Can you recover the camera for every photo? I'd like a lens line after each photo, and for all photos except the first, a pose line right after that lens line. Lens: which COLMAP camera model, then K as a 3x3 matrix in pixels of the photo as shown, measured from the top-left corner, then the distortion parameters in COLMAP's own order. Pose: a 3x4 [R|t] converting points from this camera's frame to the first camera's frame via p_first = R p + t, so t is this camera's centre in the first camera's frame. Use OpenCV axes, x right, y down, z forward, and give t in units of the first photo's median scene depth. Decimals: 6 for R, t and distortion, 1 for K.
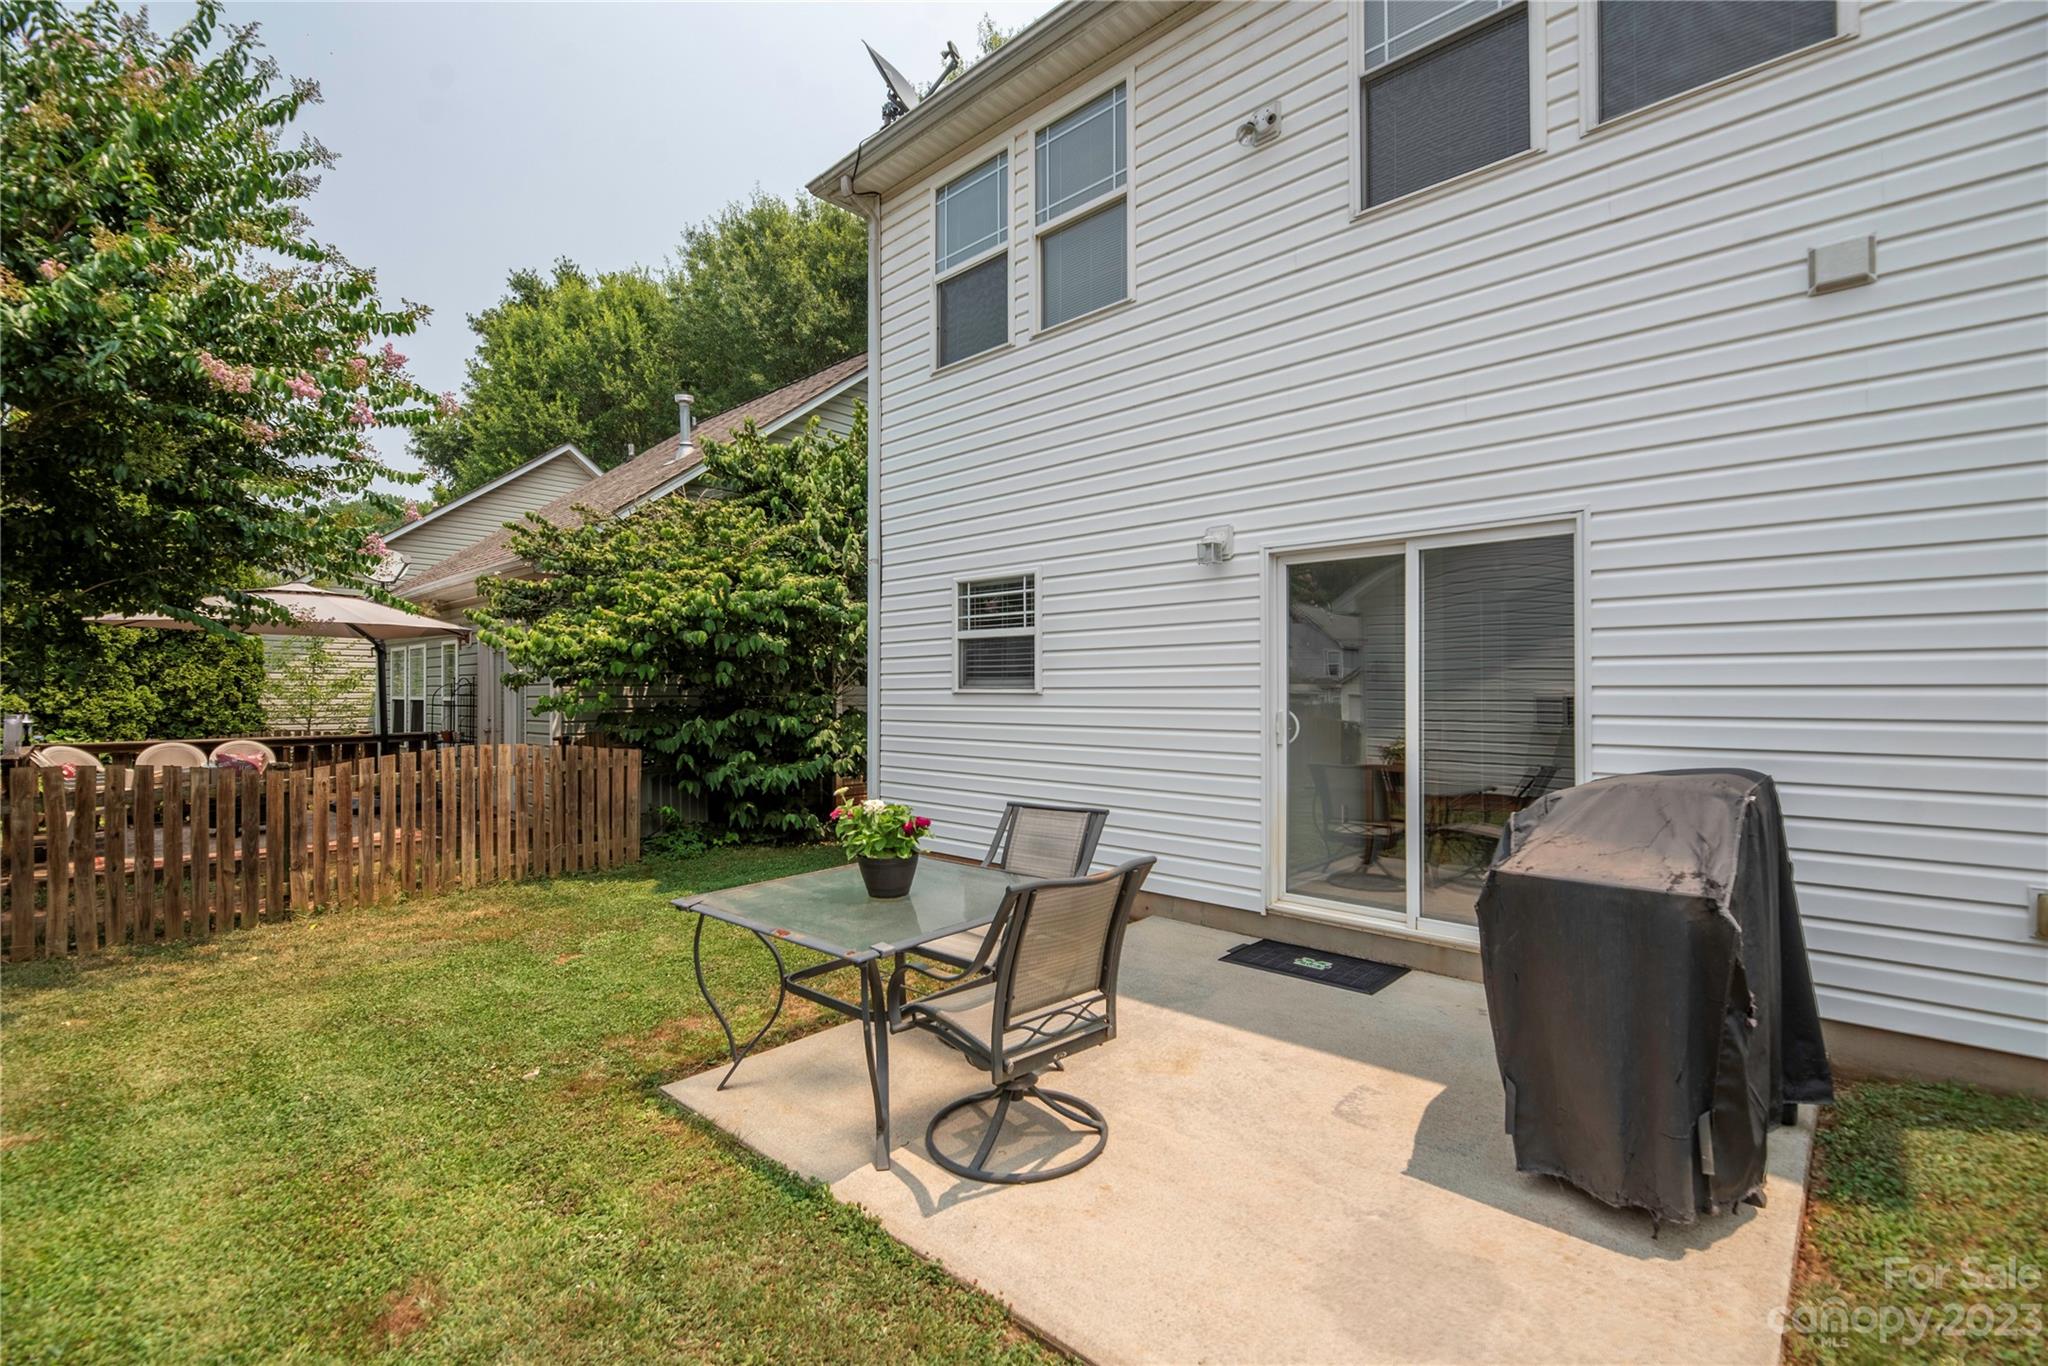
lens RADIAL K [[853.3, 0, 1030.3], [0, 853.3, 688.1], [0, 0, 1]] dist [-0.001771, -0.000062]
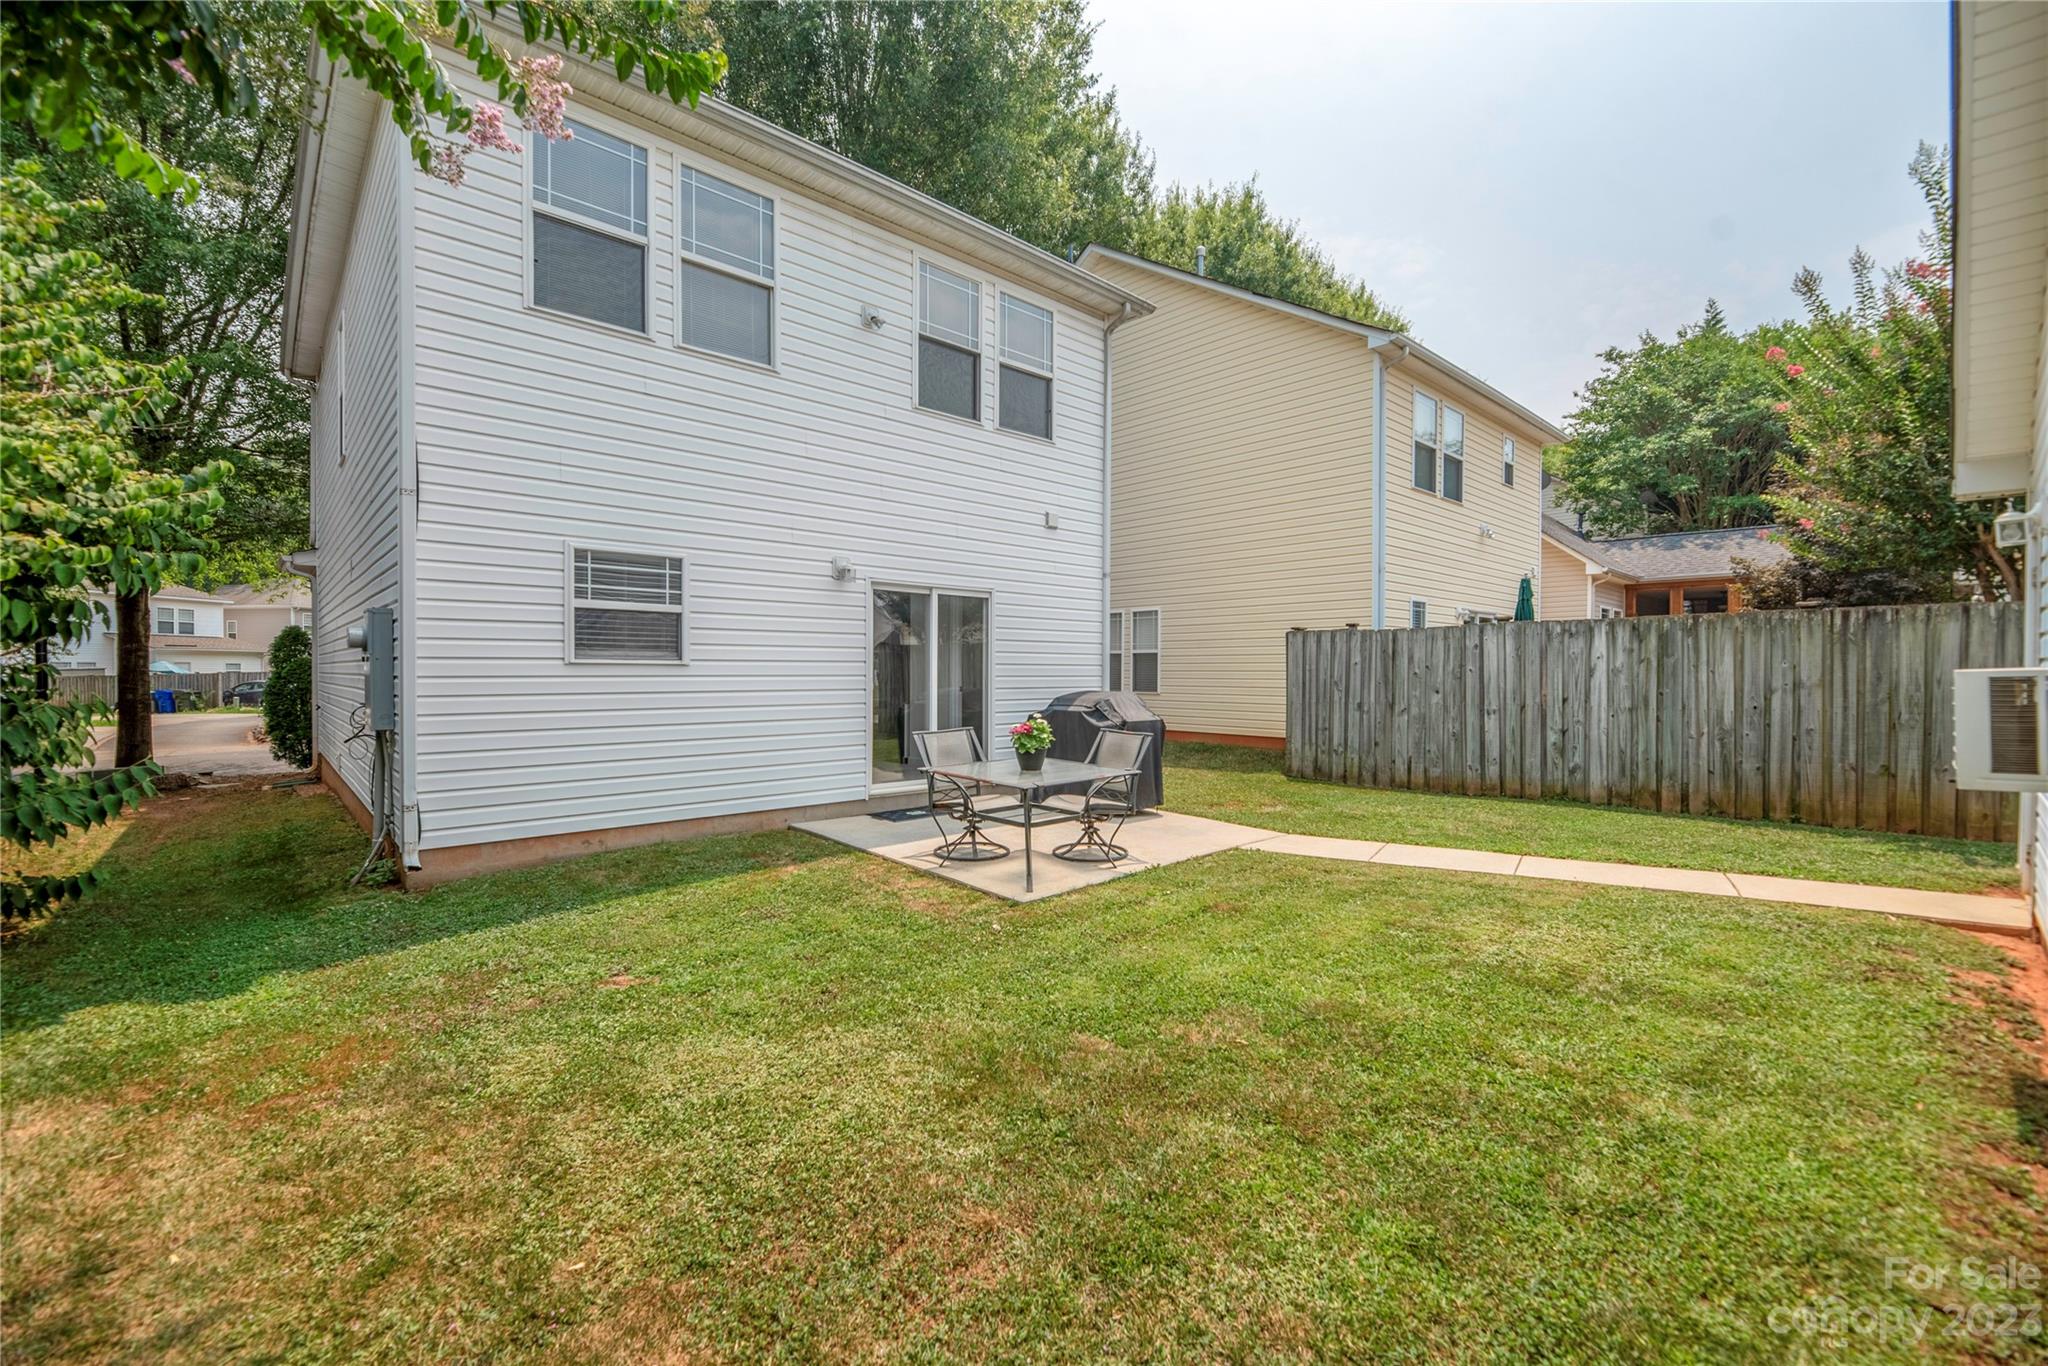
lens RADIAL K [[853.3, 0, 1025.6], [0, 853.3, 679.2], [0, 0, 1]] dist [-0.001771, -0.000062]
pose [[0.111428, -0.005913, 0.993755, -1.063852], [-0.009575, 0.999929, 0.007023, 0.013229], [-0.993726, -0.010297, 0.111363, 0.420020]]
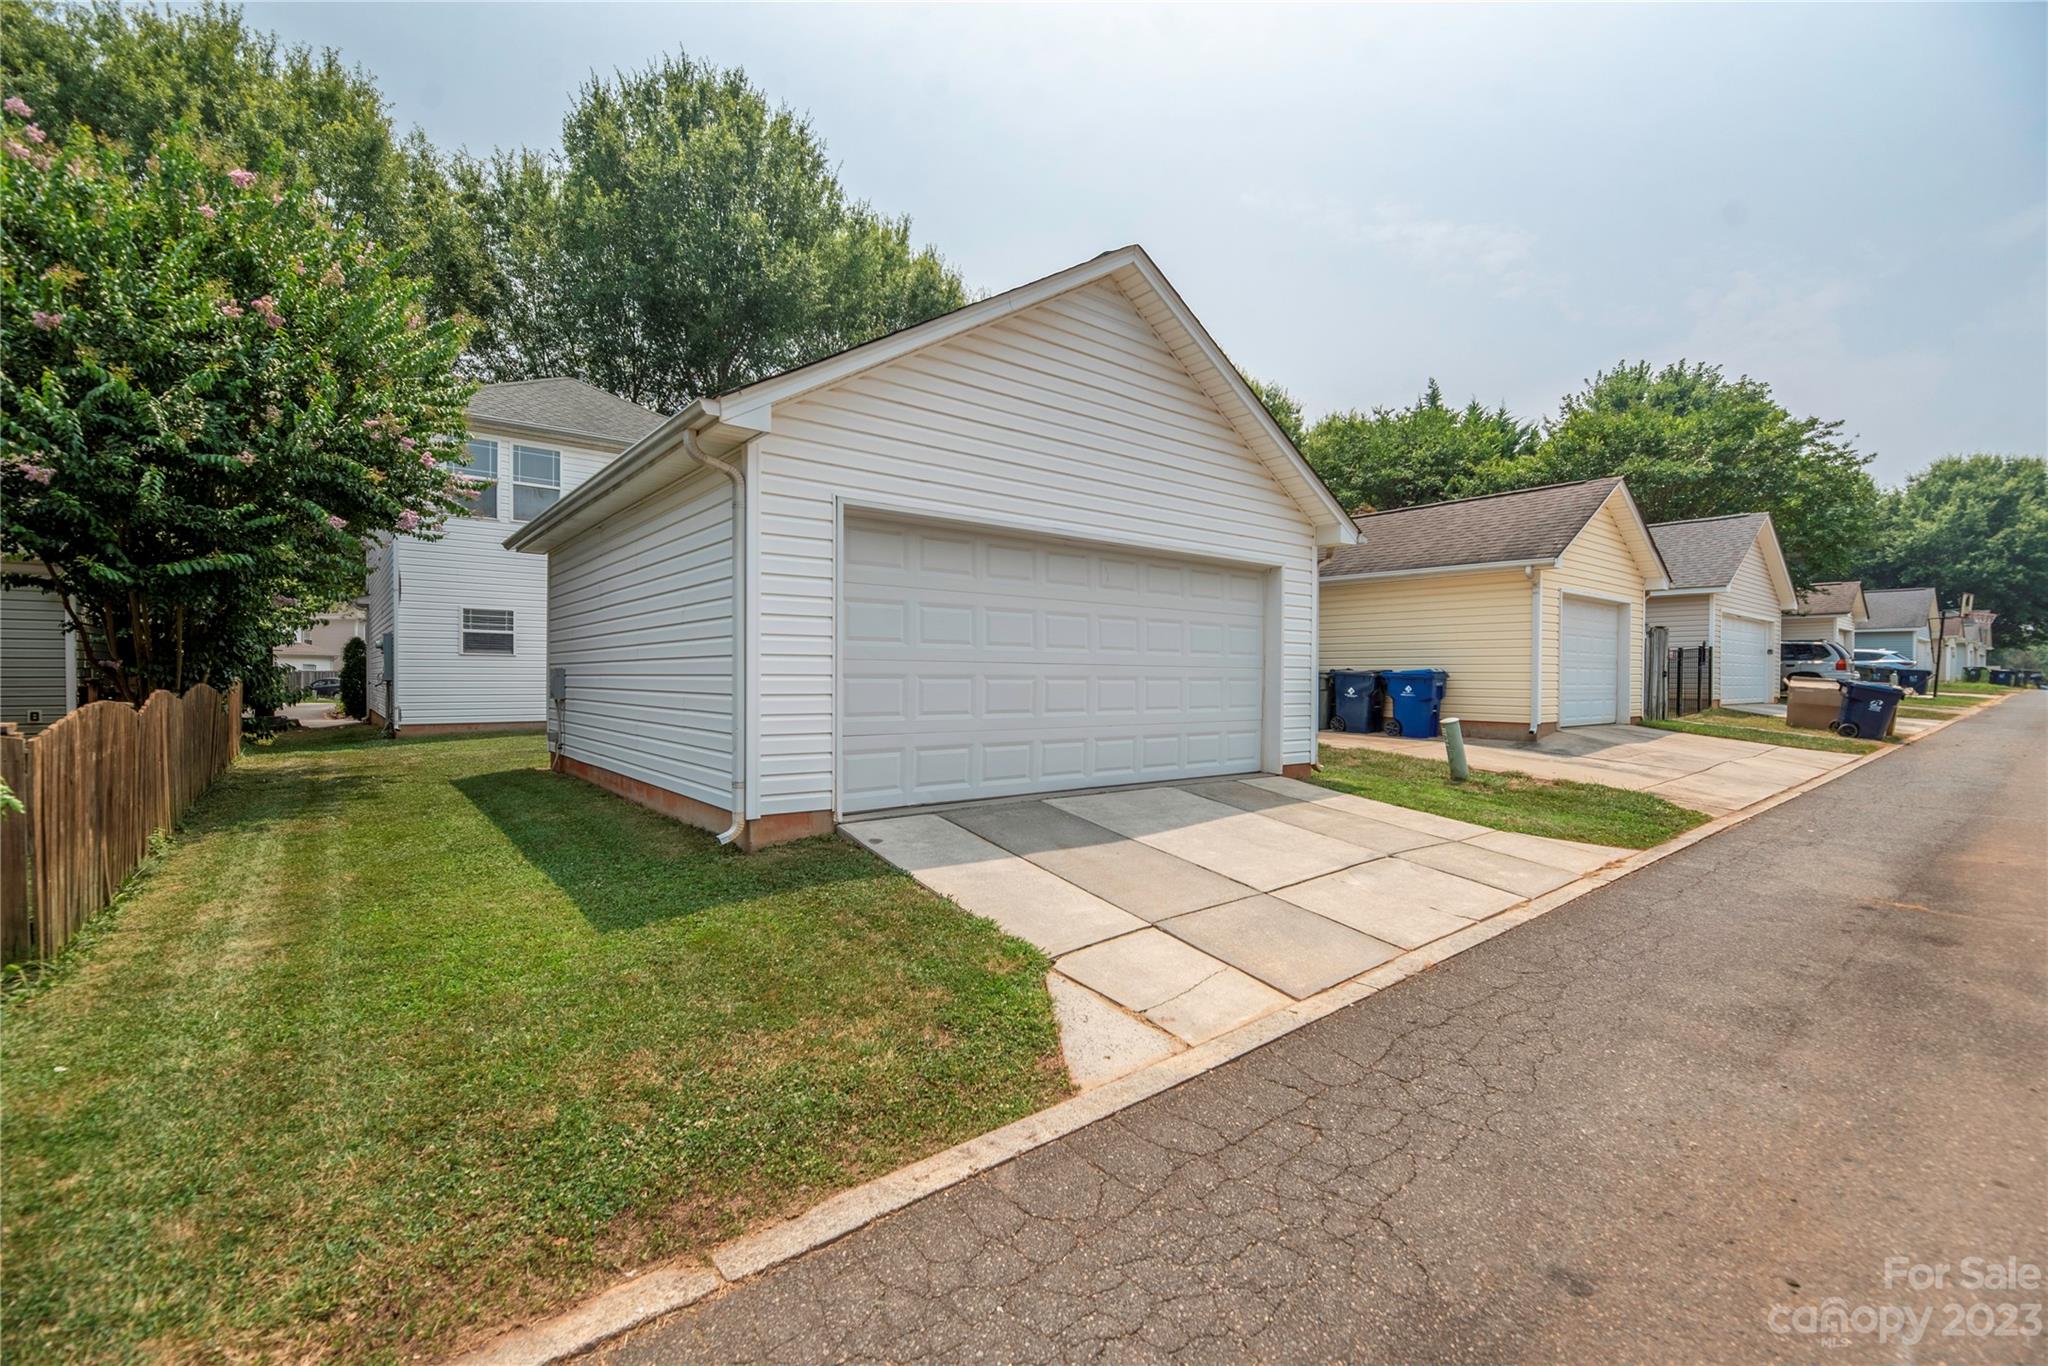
lens RADIAL K [[853.3, 0, 1036.7], [0, 853.3, 683.6], [0, 0, 1]] dist [-0.001771, -0.000062]
pose [[0.149518, -0.004943, 0.988747, -2.396279], [-0.010431, 0.999924, 0.006576, 0.058642], [-0.988704, -0.011296, 0.149455, -1.028879]]
